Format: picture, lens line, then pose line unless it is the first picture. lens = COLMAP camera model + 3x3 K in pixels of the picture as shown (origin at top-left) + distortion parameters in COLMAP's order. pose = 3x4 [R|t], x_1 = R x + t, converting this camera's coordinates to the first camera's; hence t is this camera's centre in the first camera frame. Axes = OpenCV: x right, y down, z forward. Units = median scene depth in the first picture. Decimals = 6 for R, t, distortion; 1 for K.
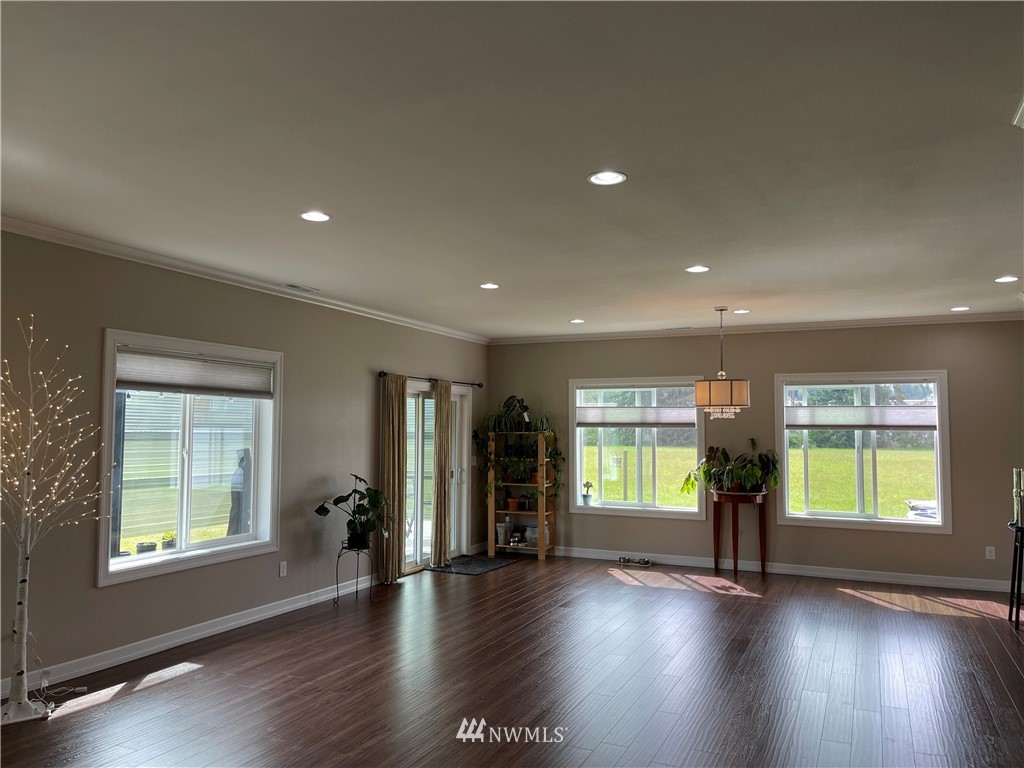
lens RADIAL K [[772.8, 0, 519.9], [0, 772.8, 397.8], [0, 0, 1]] dist [0.069224, -0.070064]
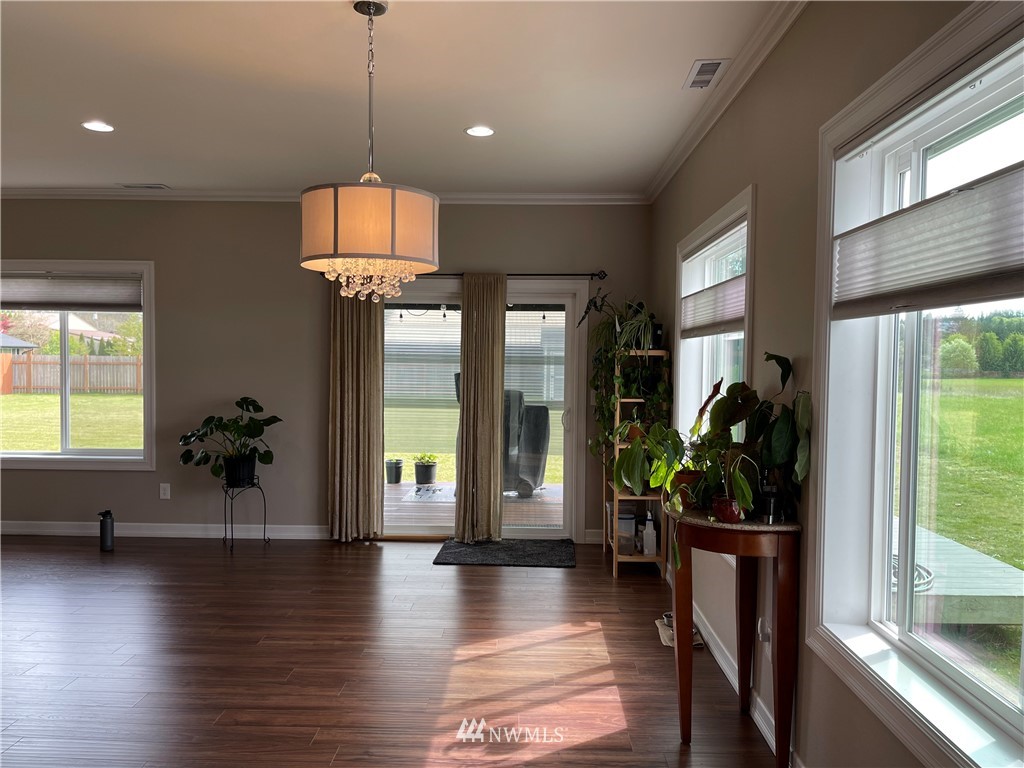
lens RADIAL K [[772.8, 0, 512.9], [0, 772.8, 384.5], [0, 0, 1]] dist [0.069224, -0.070064]
pose [[0.380641, 0.026179, -0.924352, 0.695515], [0.030700, 0.998690, 0.040926, 0.061260], [0.924213, -0.043956, 0.379339, 0.988040]]
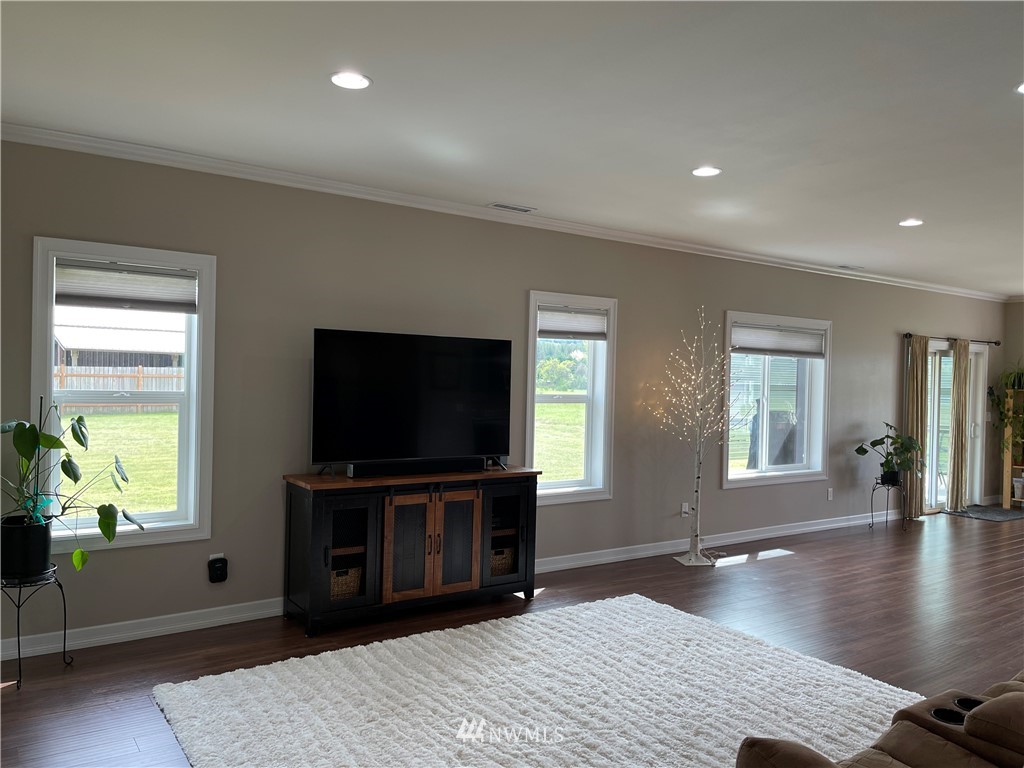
lens RADIAL K [[772.8, 0, 514.0], [0, 772.8, 393.8], [0, 0, 1]] dist [0.069224, -0.070064]
pose [[0.861097, 0.026632, -0.507743, -0.102672], [0.002346, 0.998409, 0.056347, -0.013145], [0.508435, -0.049711, 0.859664, -0.313664]]
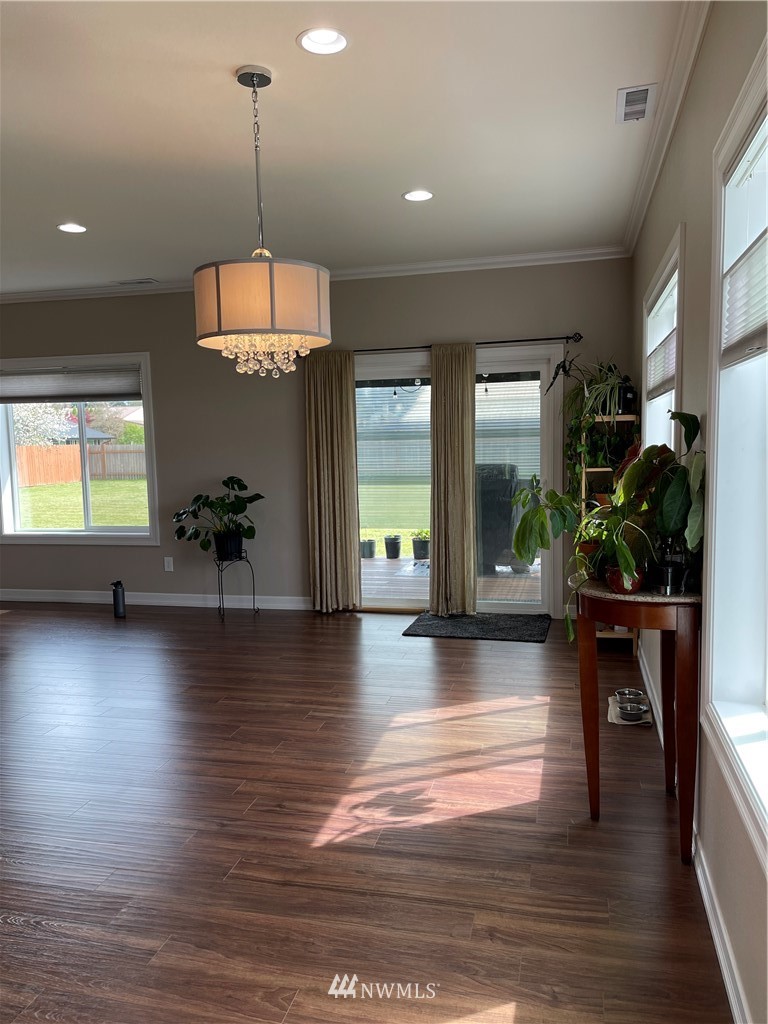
lens RADIAL K [[772.8, 0, 387.8], [0, 772.8, 512.2], [0, 0, 1]] dist [0.069224, -0.070064]
pose [[0.170118, 0.081372, -0.982058, 0.716819], [0.067258, 0.993302, 0.093954, 0.069920], [0.983126, -0.082035, 0.163506, 1.070172]]
